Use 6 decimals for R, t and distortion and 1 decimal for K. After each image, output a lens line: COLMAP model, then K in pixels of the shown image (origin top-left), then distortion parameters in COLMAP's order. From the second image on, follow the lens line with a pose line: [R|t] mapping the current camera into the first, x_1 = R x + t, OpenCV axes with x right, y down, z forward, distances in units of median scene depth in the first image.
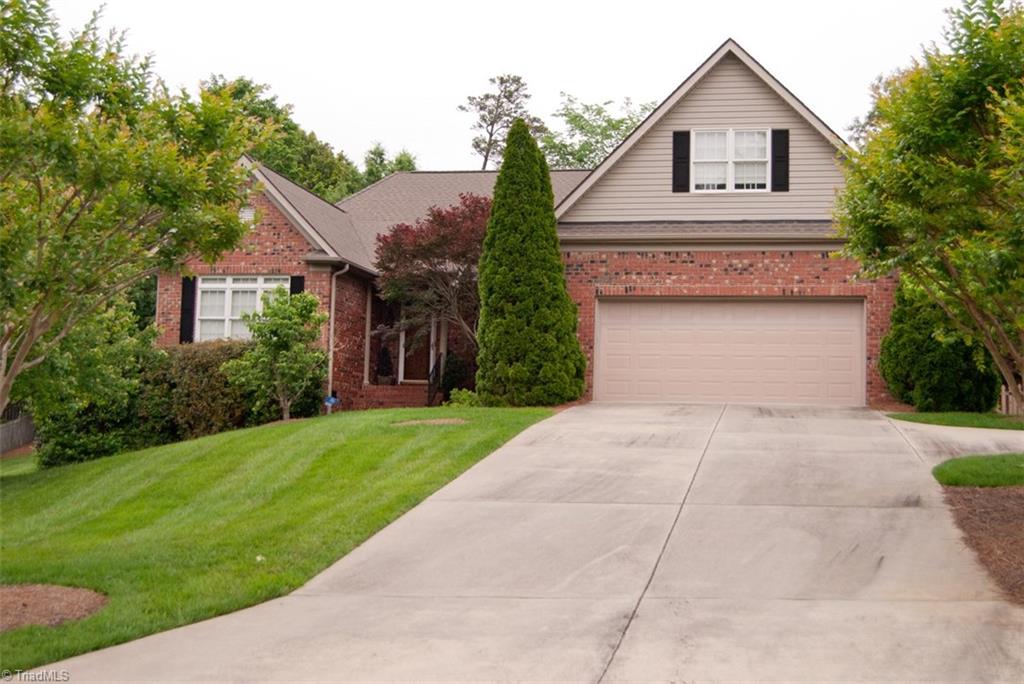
lens RADIAL K [[1248.2, 0, 510.5], [0, 1248.2, 336.9], [0, 0, 1]] dist [-0.020507, 0.000000]
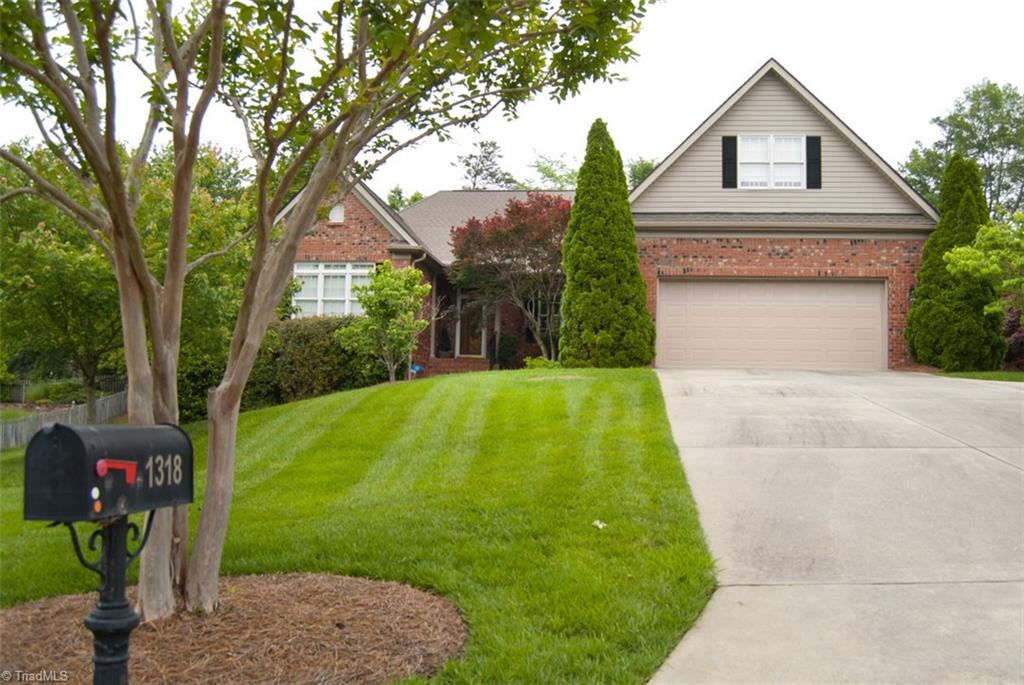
lens RADIAL K [[851.2, 0, 515.3], [0, 851.2, 353.0], [0, 0, 1]] dist [-0.071752, 0.008915]
pose [[0.996521, 0.003349, 0.083277, -0.130068], [-0.004071, 0.999956, 0.008499, 0.033004], [-0.083245, -0.008809, 0.996490, 0.228047]]
